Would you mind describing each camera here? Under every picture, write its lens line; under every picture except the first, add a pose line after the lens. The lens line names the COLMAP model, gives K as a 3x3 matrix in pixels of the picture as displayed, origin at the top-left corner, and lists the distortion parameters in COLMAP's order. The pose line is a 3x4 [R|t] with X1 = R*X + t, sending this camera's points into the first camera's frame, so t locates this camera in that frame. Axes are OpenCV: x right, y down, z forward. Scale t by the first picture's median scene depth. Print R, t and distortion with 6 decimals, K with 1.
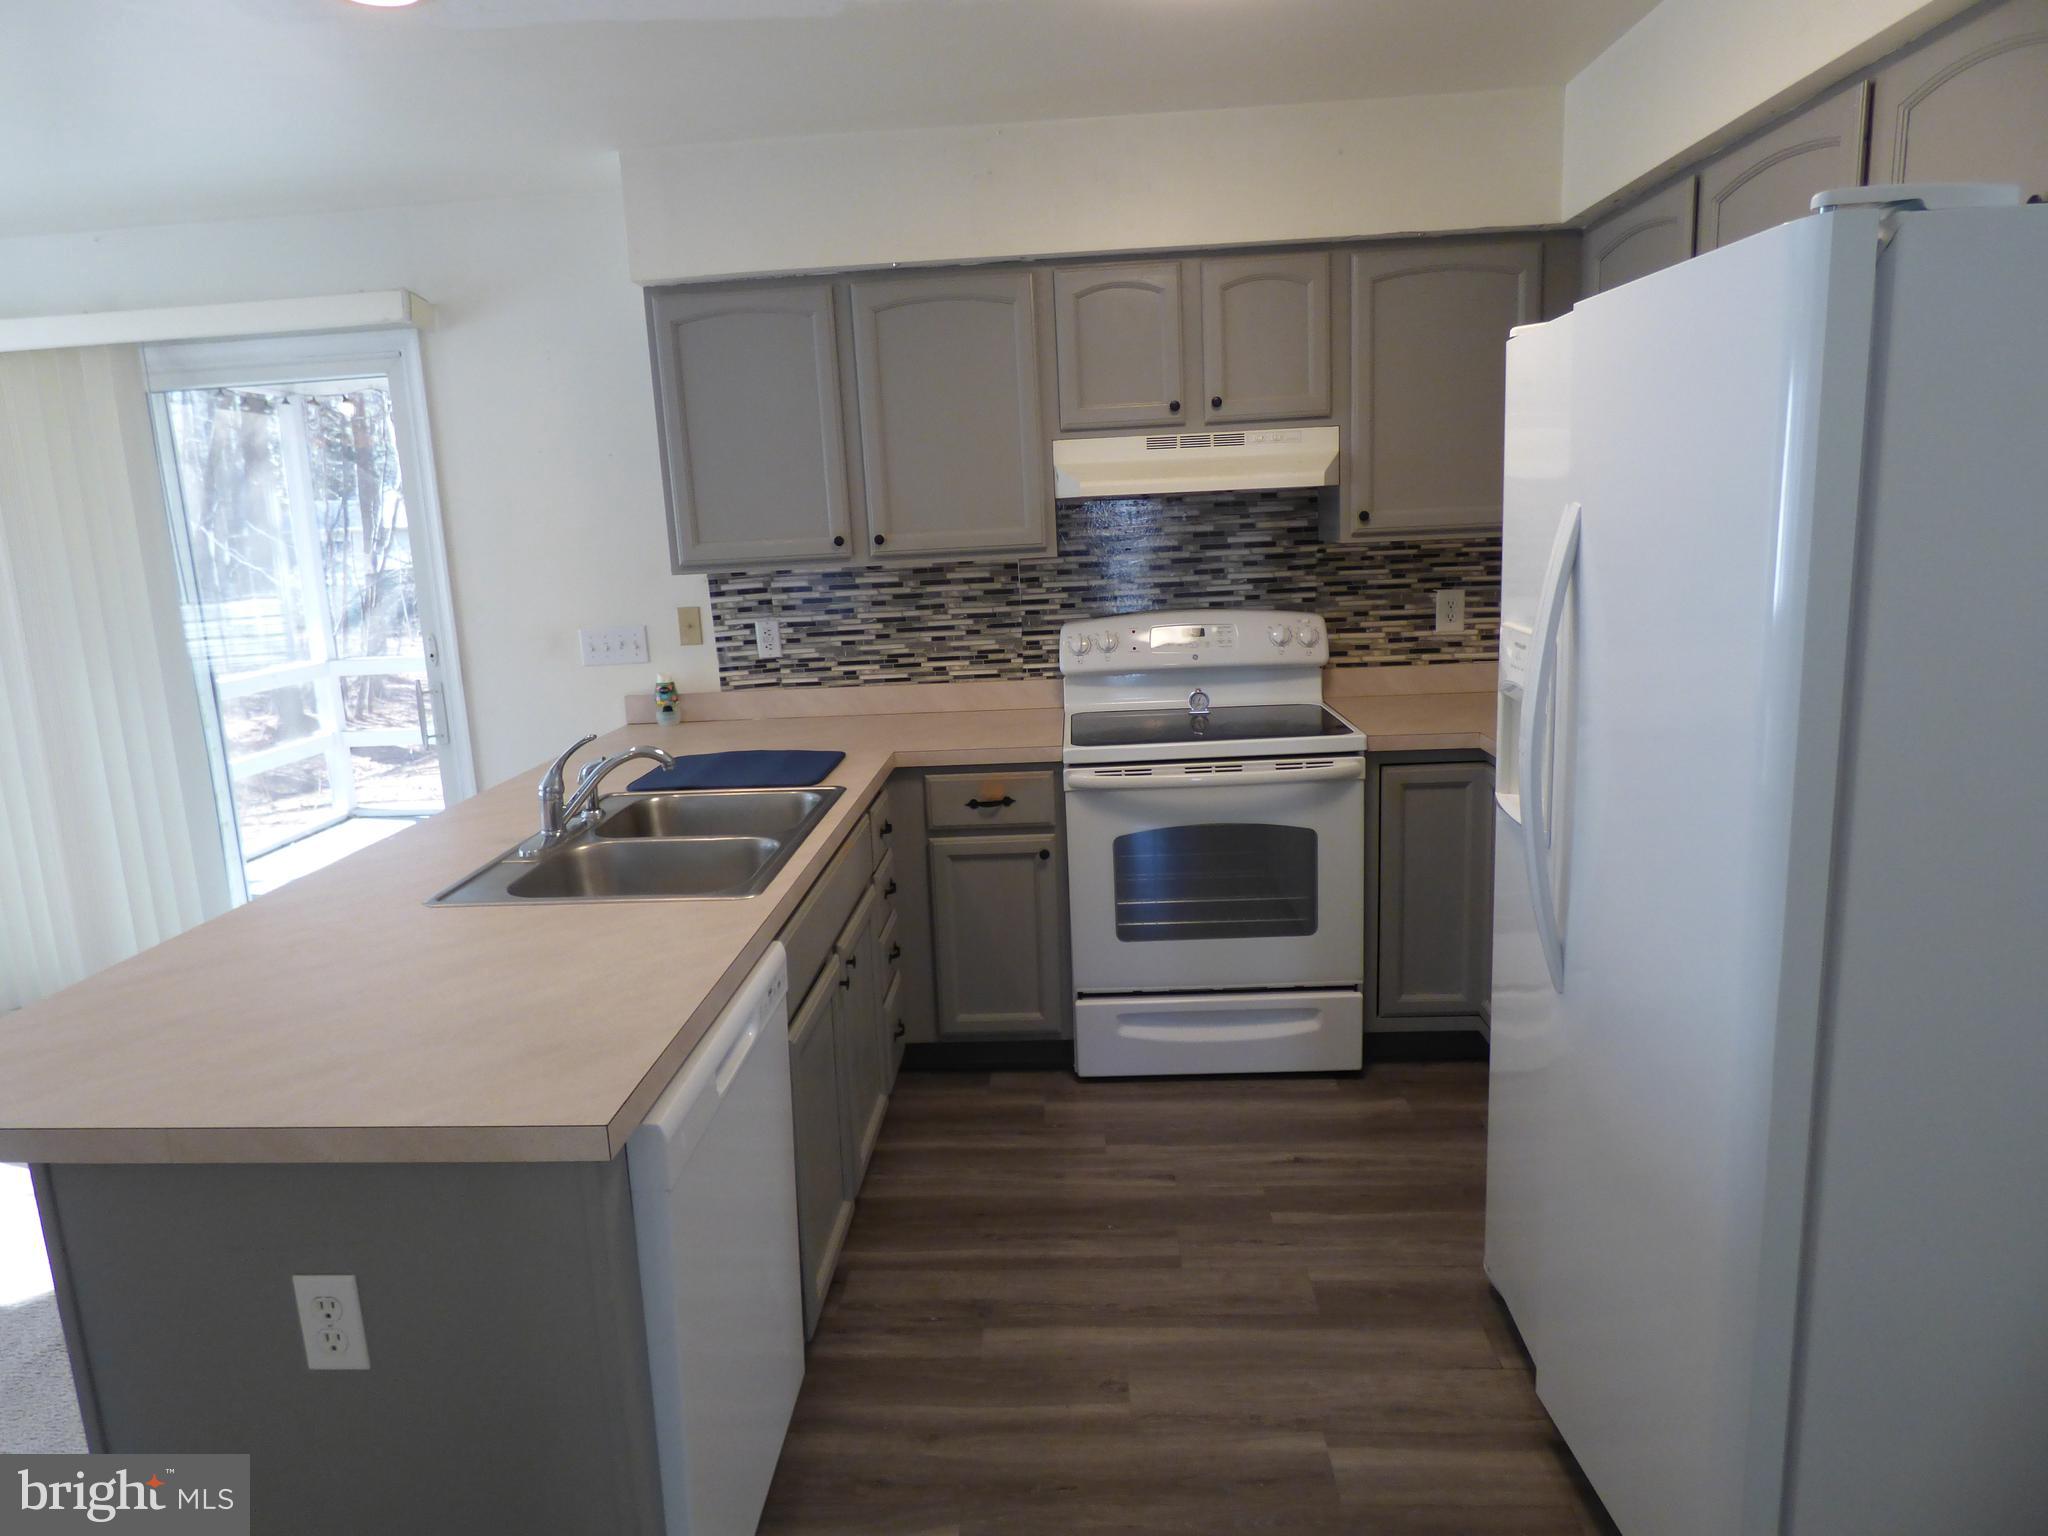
lens RADIAL K [[1241.4, 0, 1024.0], [0, 1241.4, 768.0], [0, 0, 1]] dist [-0.023111, -0.000344]
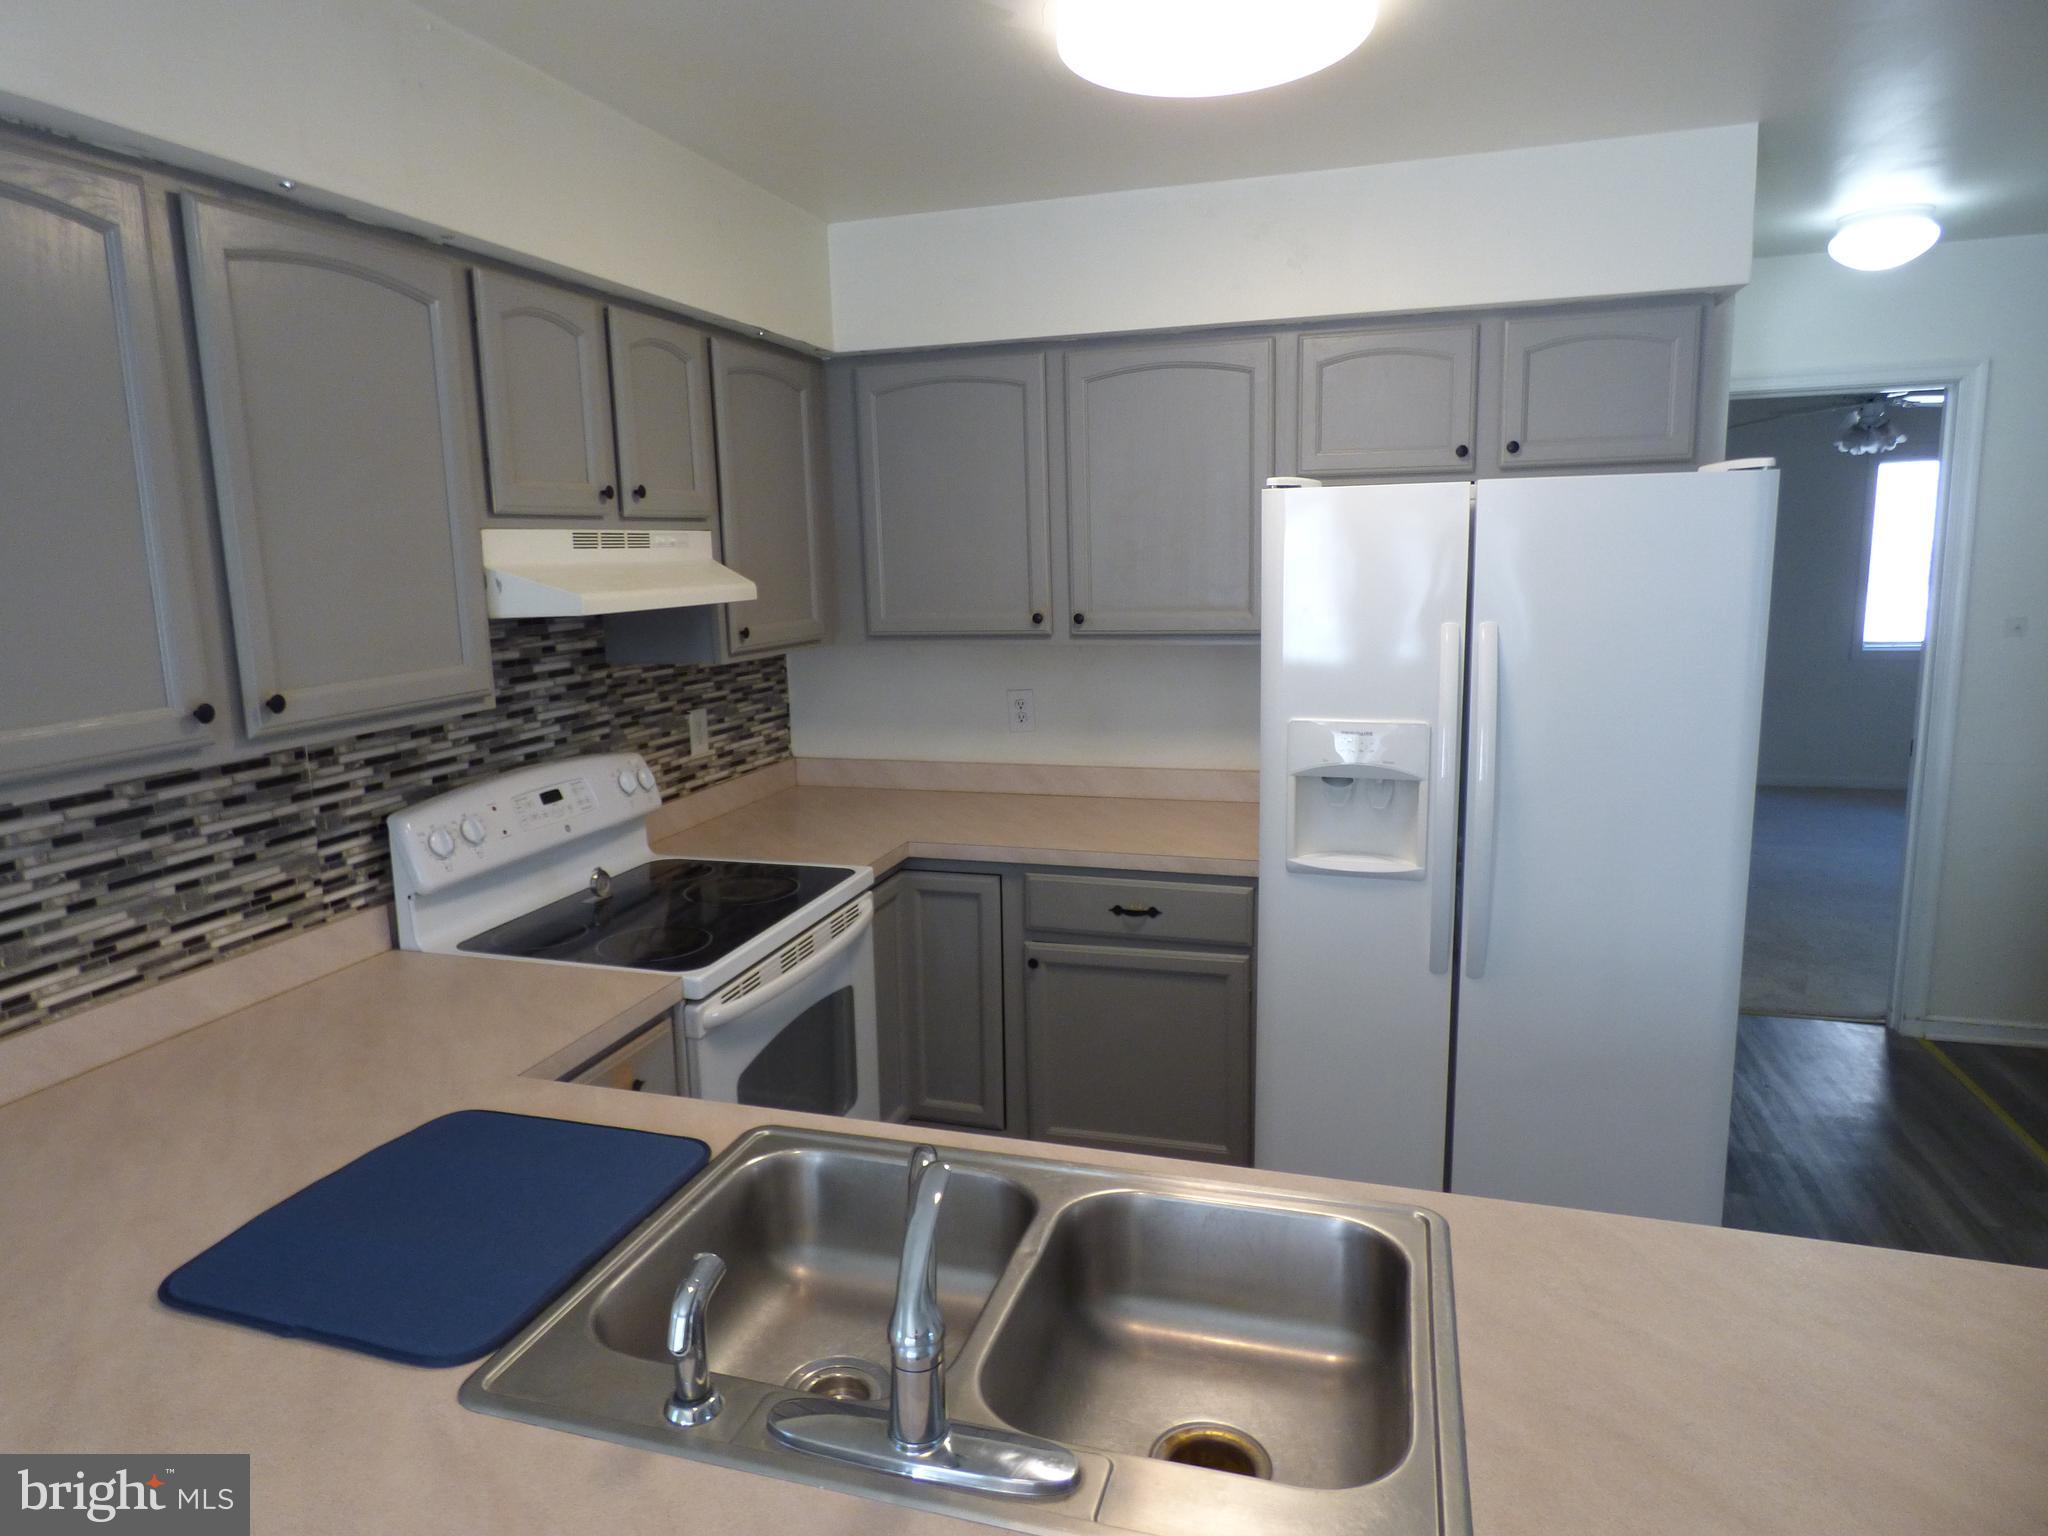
lens RADIAL K [[1240.0, 0, 1007.7], [0, 1240.0, 760.9], [0, 0, 1]] dist [-0.025448, 0.000953]
pose [[0.257192, -0.123387, 0.958451, -0.472856], [0.203523, 0.976485, 0.071095, -0.122917], [-0.944685, 0.176782, 0.276256, 0.526539]]
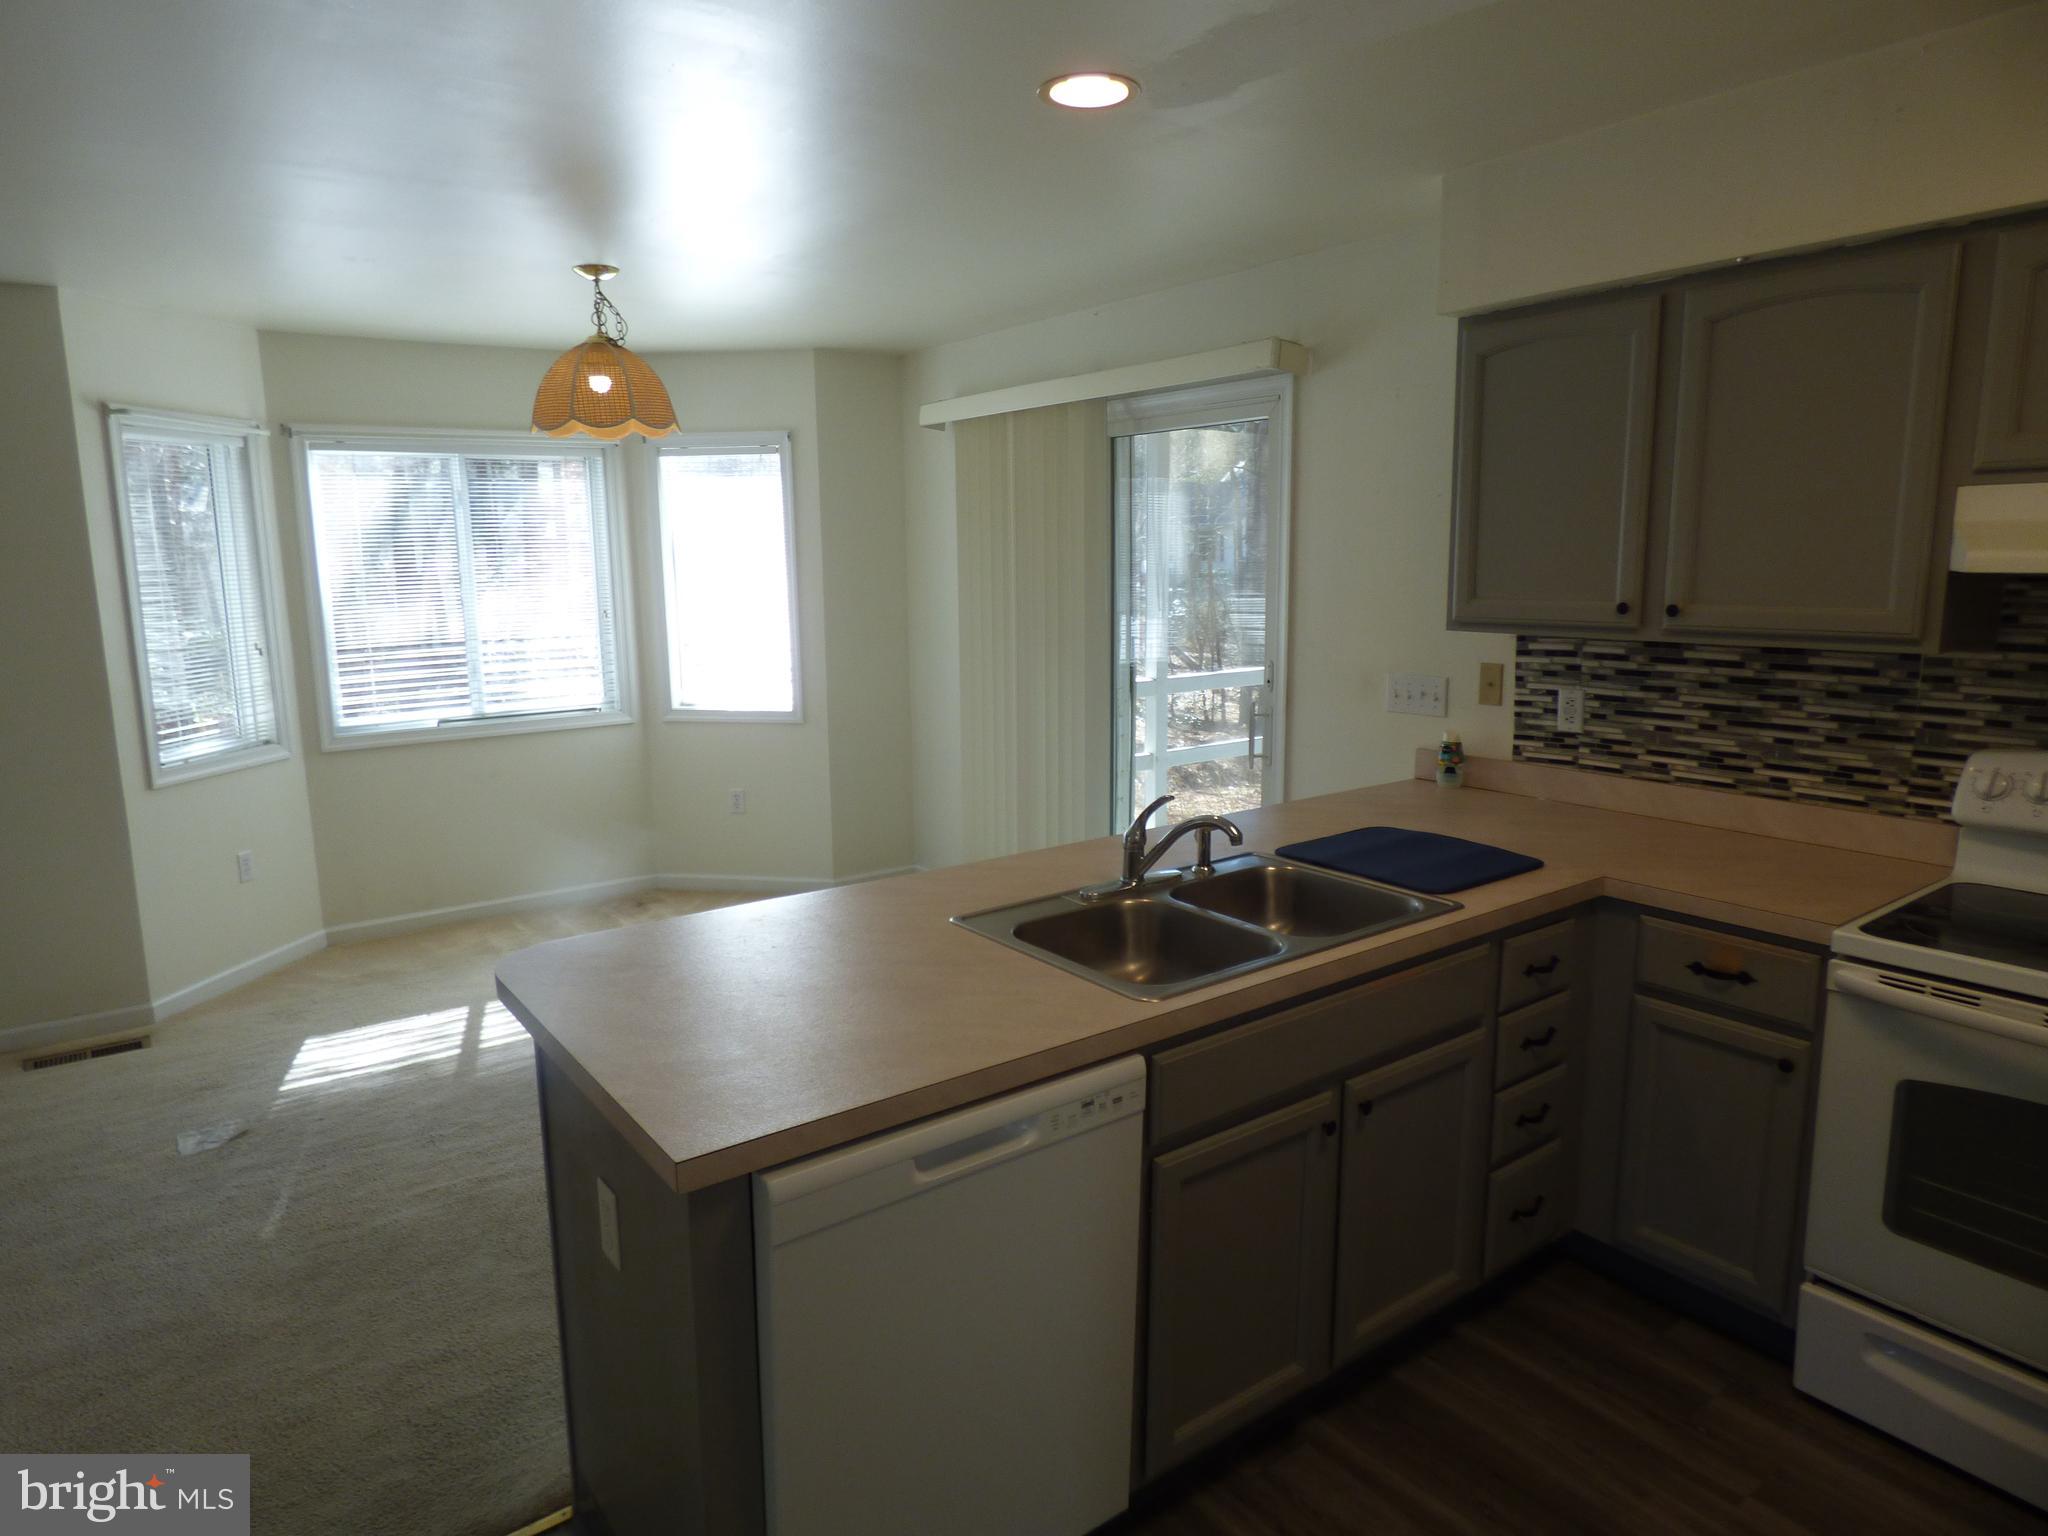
lens RADIAL K [[1259.7, 0, 1024.0], [0, 1259.7, 768.0], [0, 0, 1]] dist [0.009367, 0.004030]
pose [[0.624567, 0.172866, -0.761599, 0.233785], [-0.170144, 0.981889, 0.083336, -0.074387], [0.762212, 0.077532, 0.642668, 0.154742]]
